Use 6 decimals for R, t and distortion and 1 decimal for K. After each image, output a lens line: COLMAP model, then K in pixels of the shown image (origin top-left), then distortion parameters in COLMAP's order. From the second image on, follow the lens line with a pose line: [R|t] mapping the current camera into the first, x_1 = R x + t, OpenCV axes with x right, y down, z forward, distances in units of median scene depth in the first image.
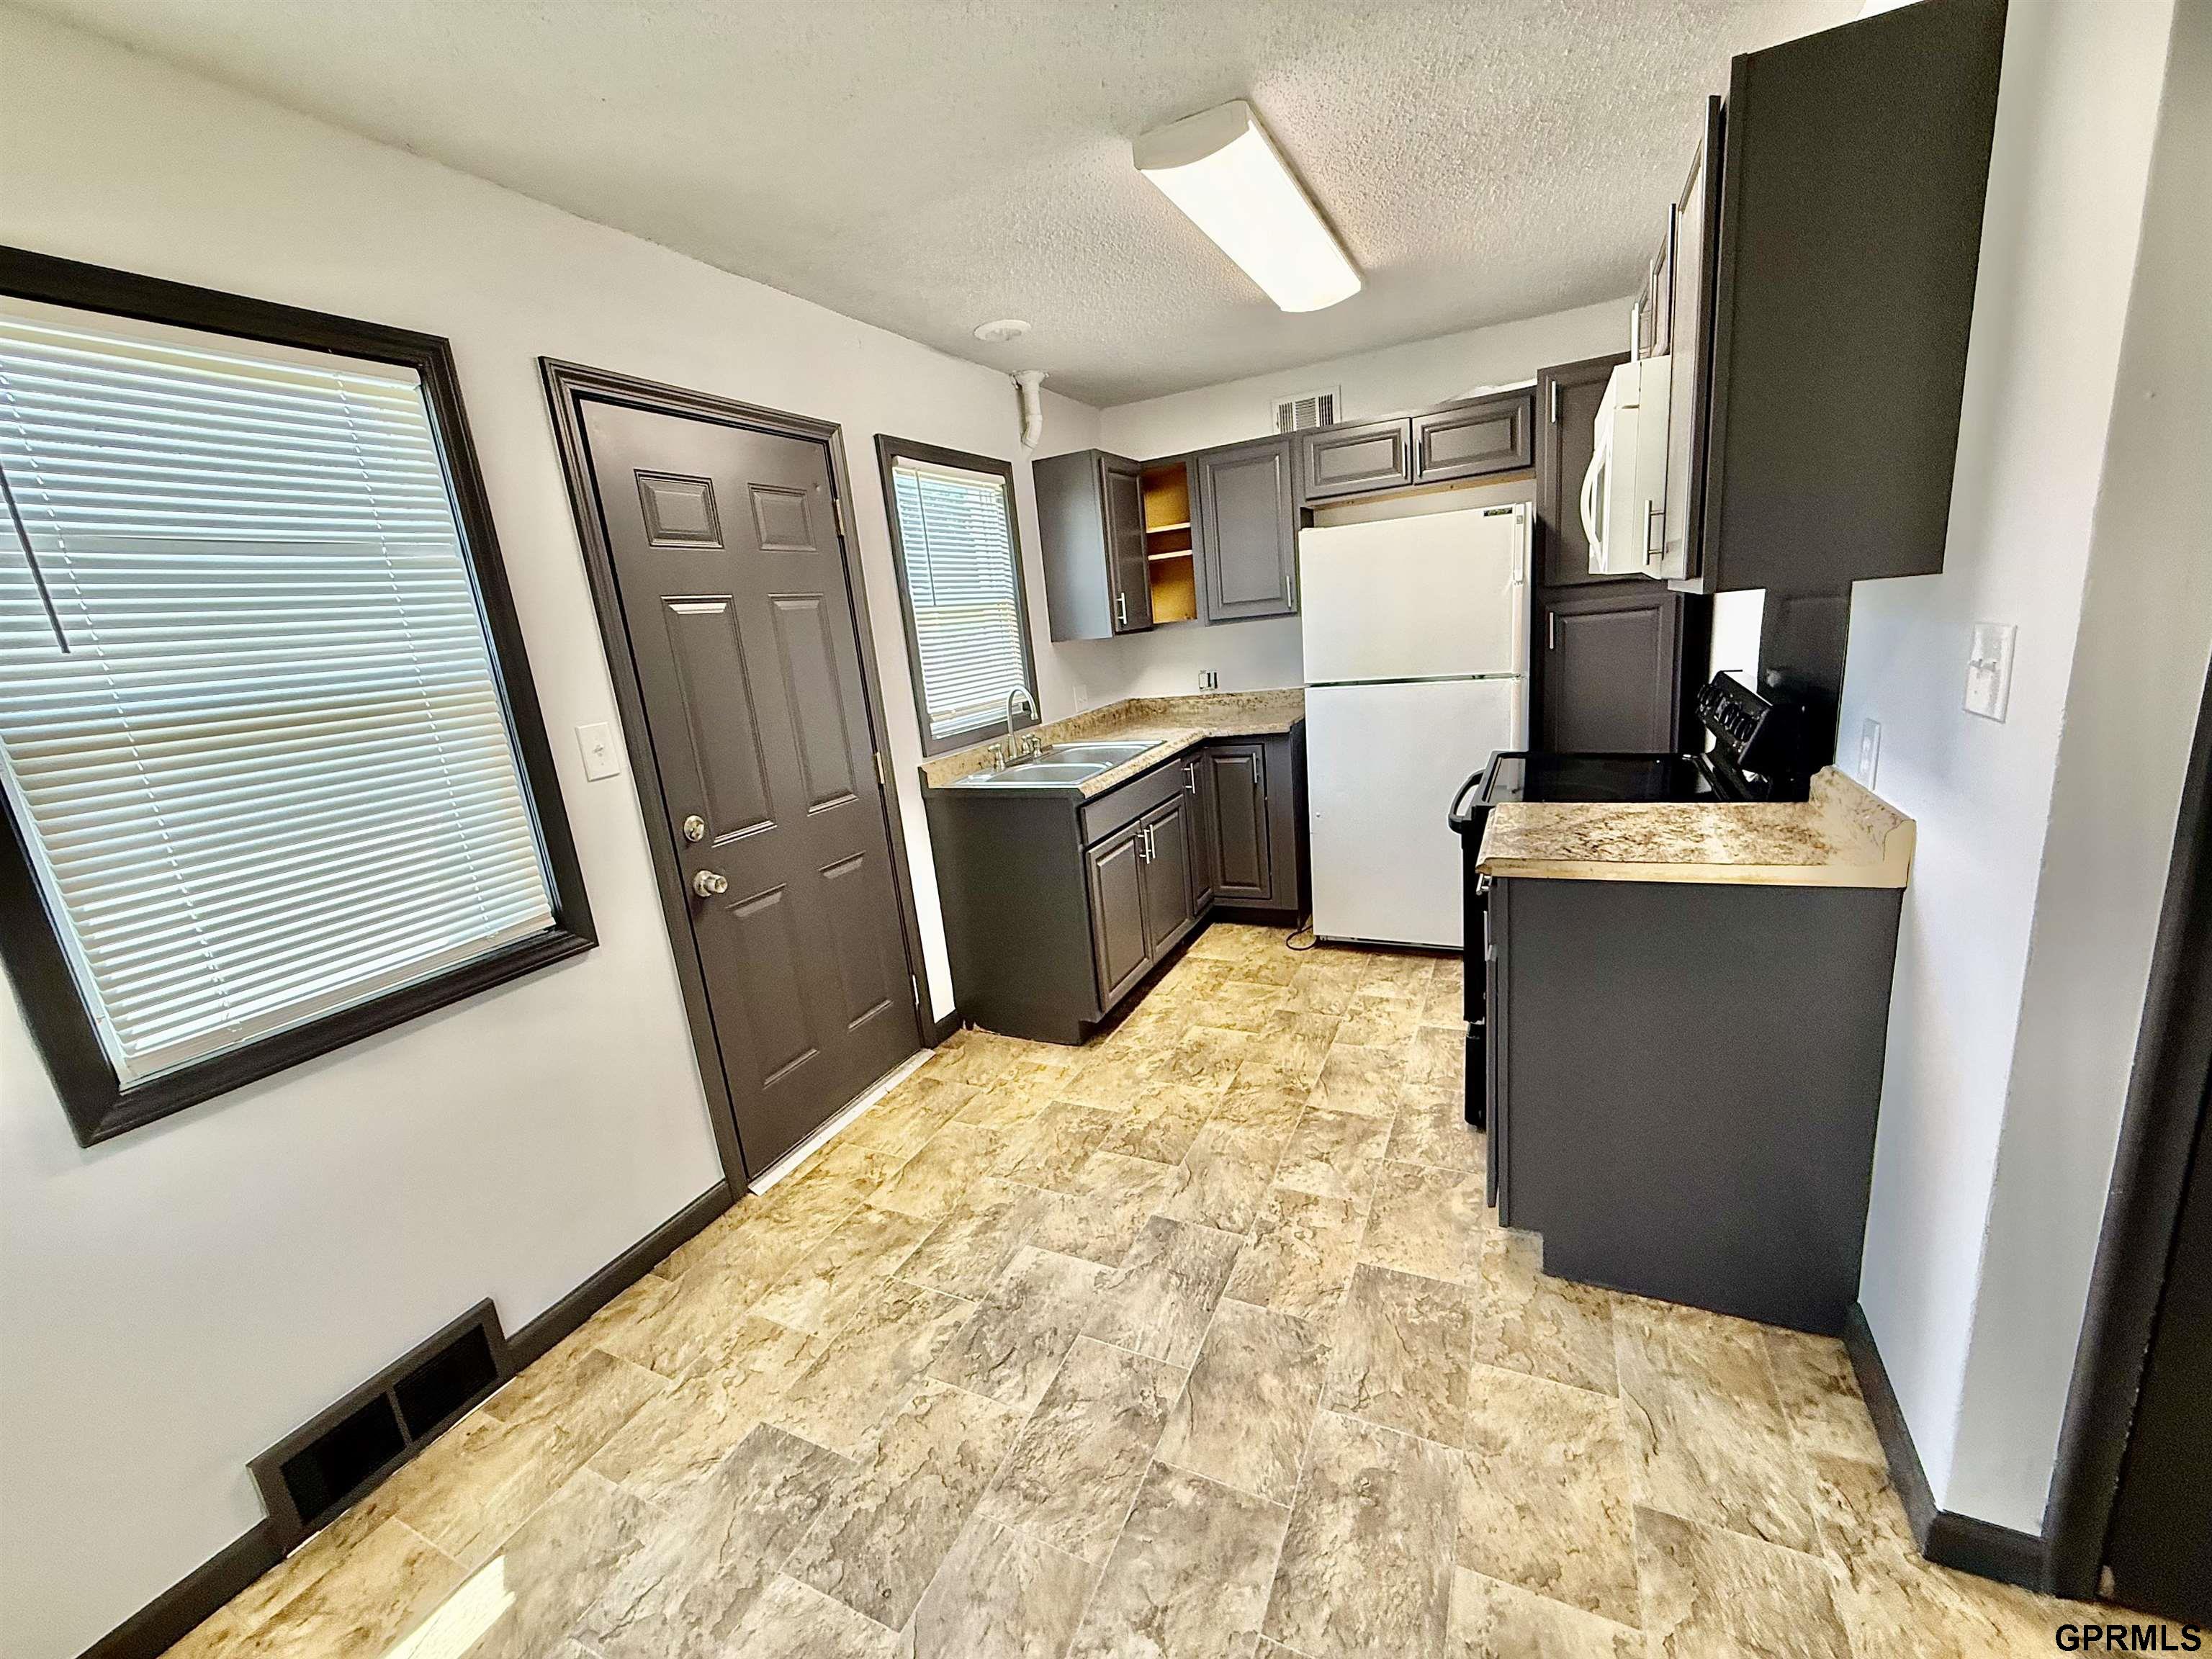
lens RADIAL K [[884.4, 0, 1105.6], [0, 884.4, 828.1], [0, 0, 1]] dist [-0.000993, 0.000054]
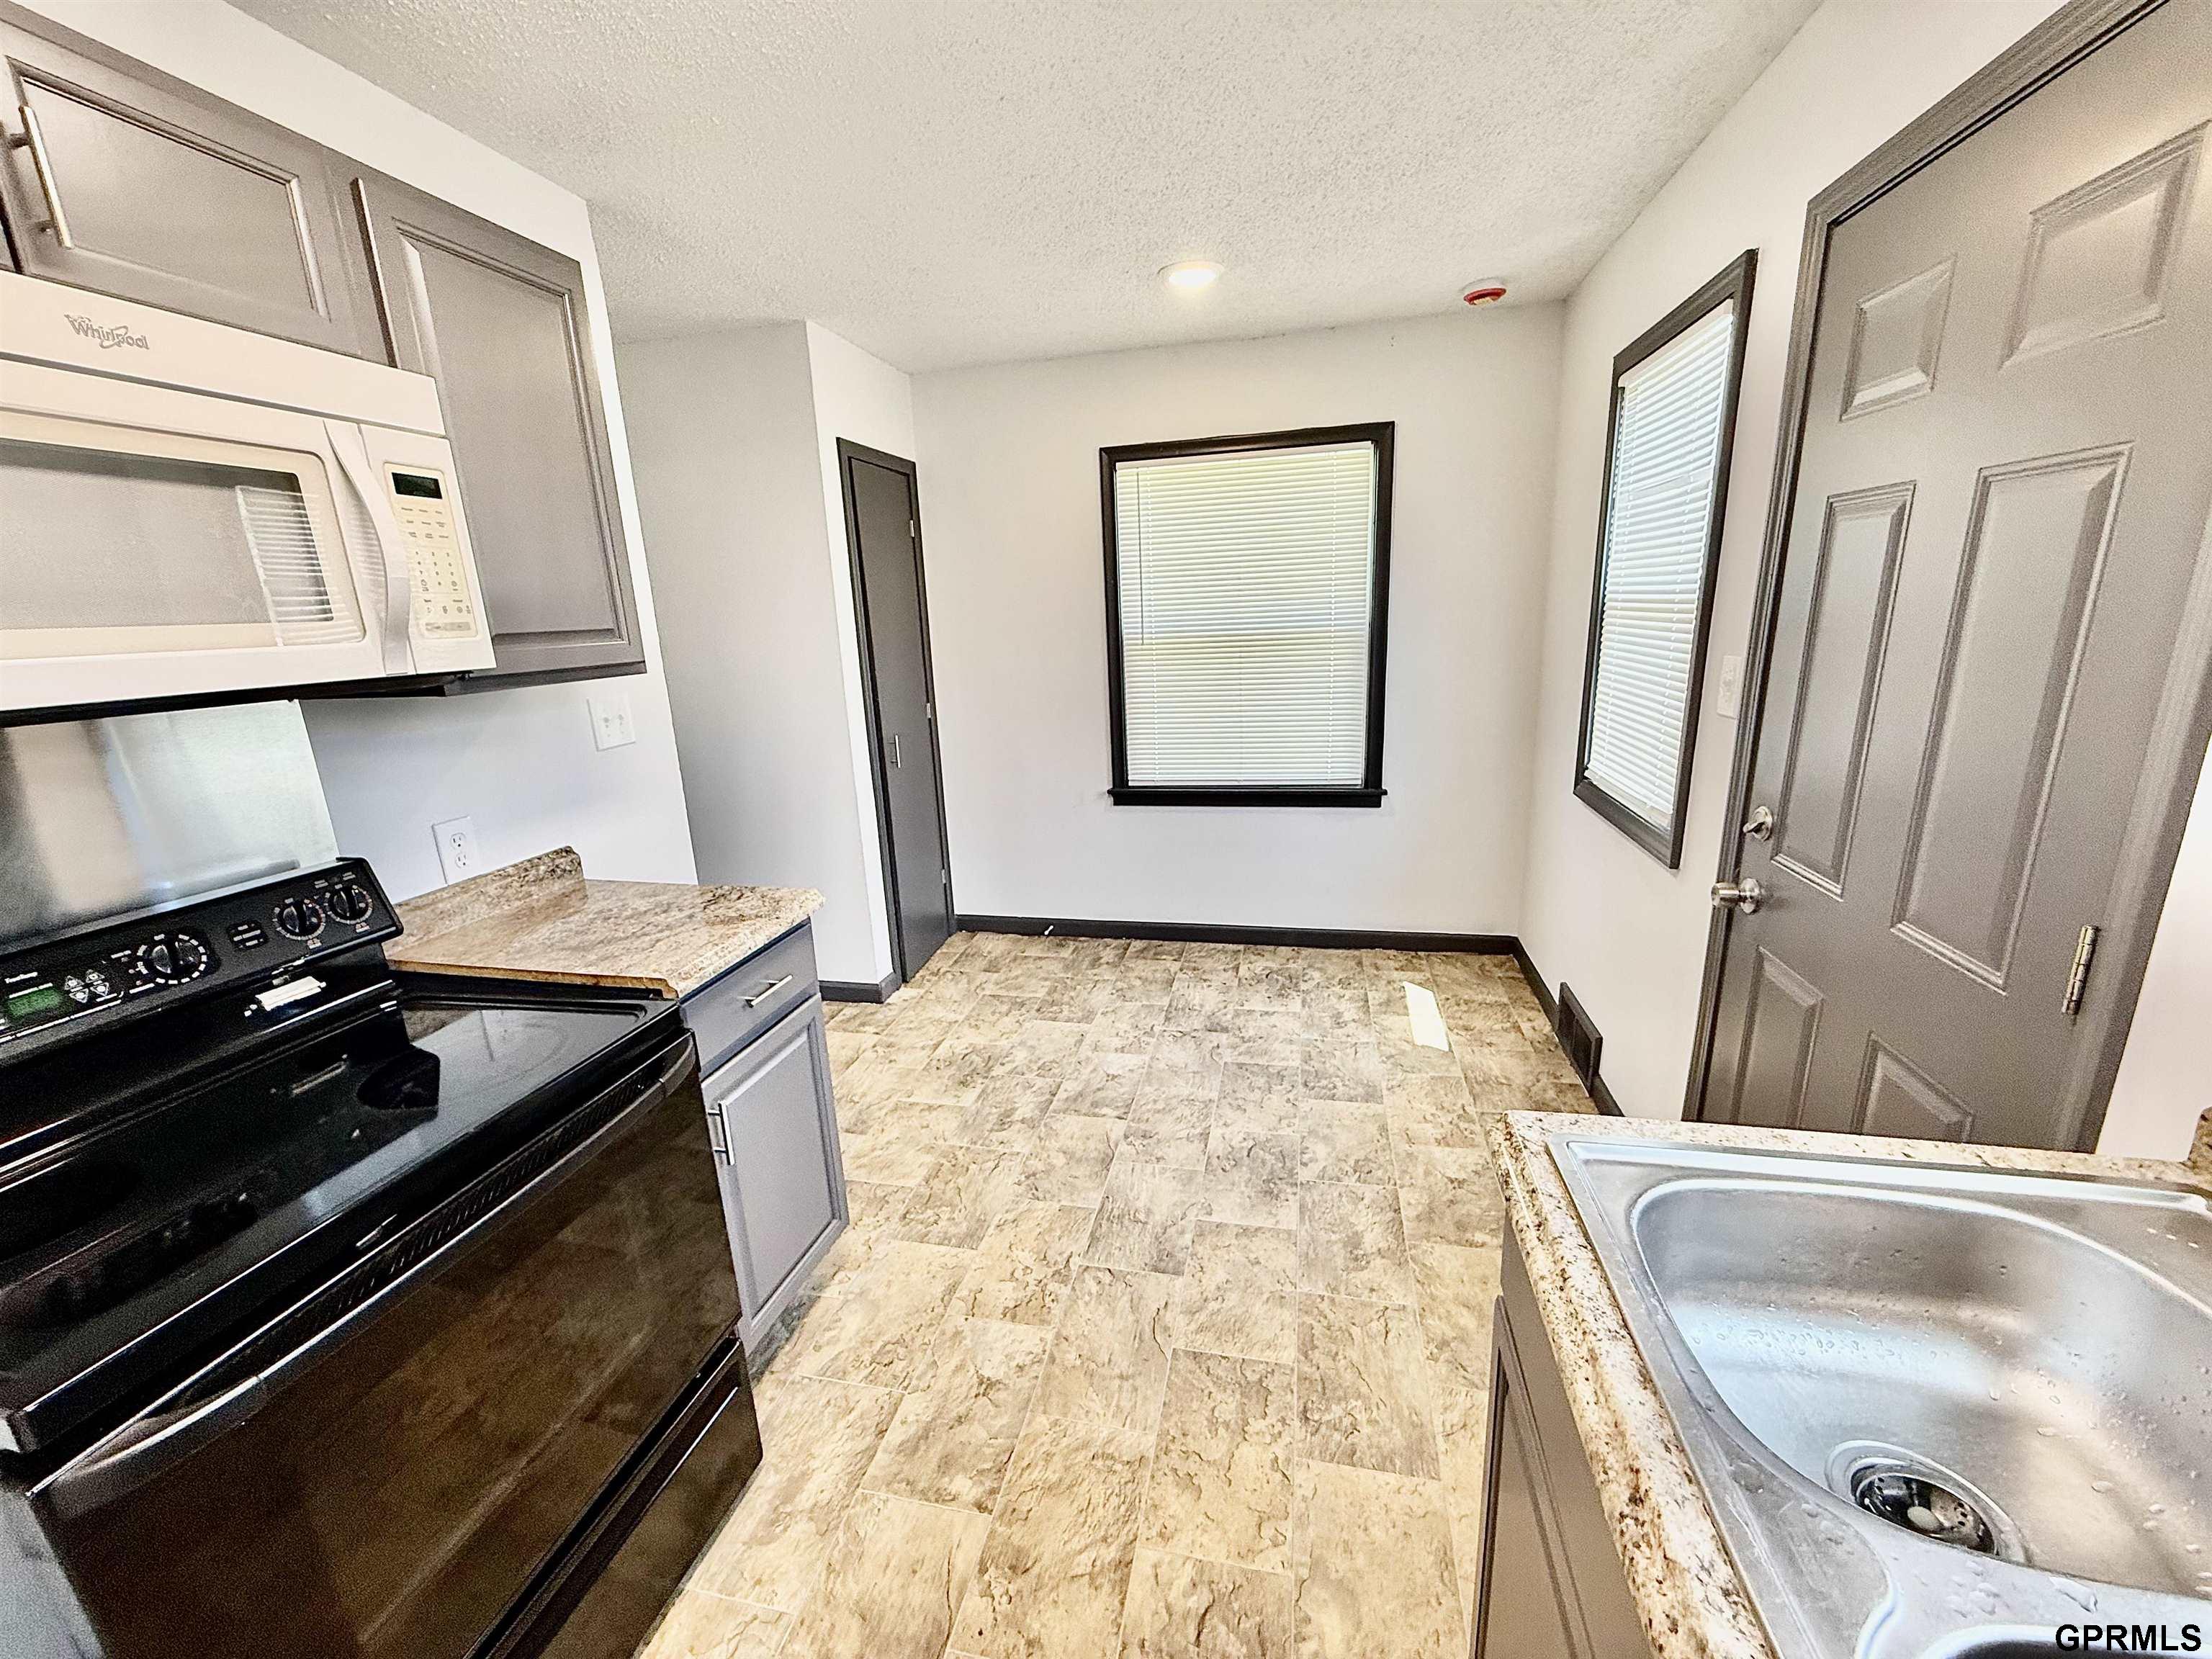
lens RADIAL K [[884.4, 0, 1100.8], [0, 884.4, 827.3], [0, 0, 1]] dist [-0.000993, 0.000054]
pose [[-0.966346, 0.189176, -0.174322, 0.218725], [0.085018, 0.874429, 0.477647, -0.437343], [0.242791, 0.446751, -0.861084, 1.647776]]
